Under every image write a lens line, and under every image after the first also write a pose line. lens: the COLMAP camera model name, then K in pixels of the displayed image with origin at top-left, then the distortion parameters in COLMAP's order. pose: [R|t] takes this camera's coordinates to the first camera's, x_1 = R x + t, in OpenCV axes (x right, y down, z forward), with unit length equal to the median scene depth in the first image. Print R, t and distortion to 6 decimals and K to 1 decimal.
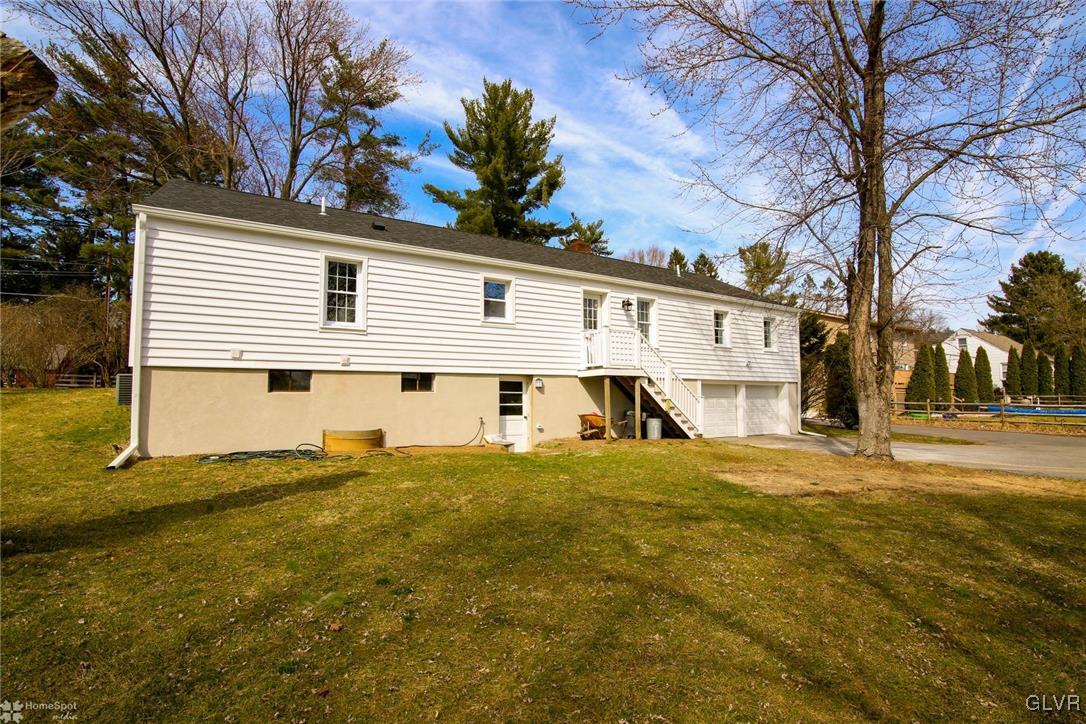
lens RADIAL K [[528.8, 0, 558.5], [0, 528.8, 356.6], [0, 0, 1]] dist [-0.018921, -0.001186]
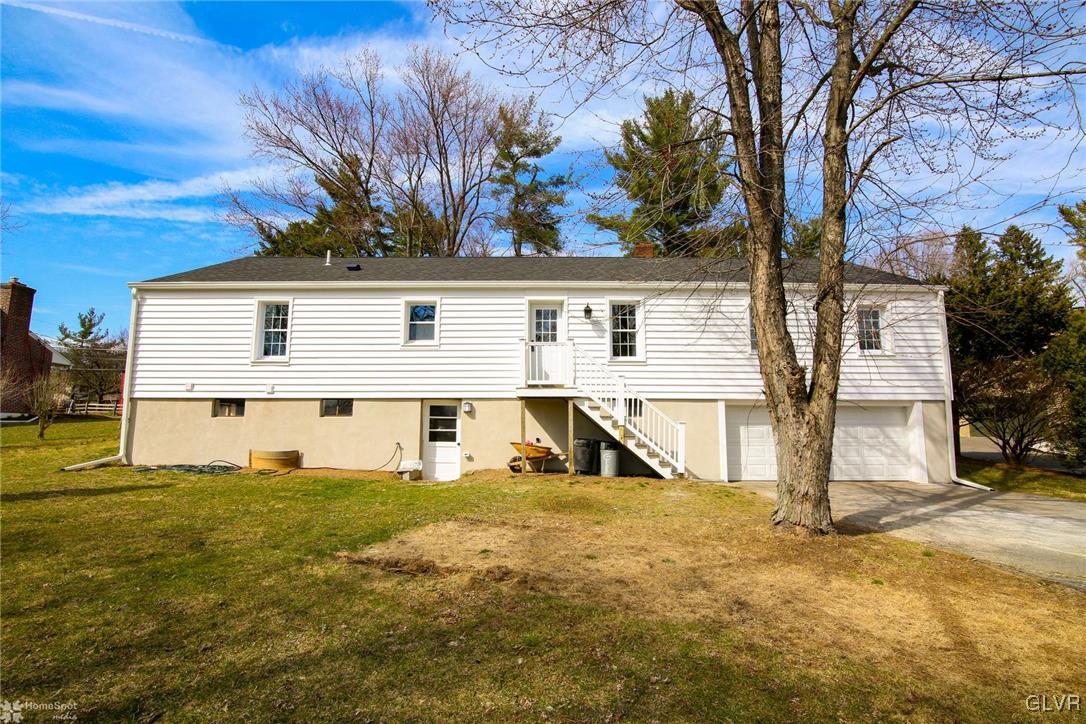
lens RADIAL K [[528.8, 0, 545.5], [0, 528.8, 361.2], [0, 0, 1]] dist [-0.018921, -0.001186]
pose [[0.831846, -0.063943, -0.551311, 0.574506], [0.037825, 0.997563, -0.058629, 0.028463], [0.553716, 0.027916, 0.832237, 0.297702]]
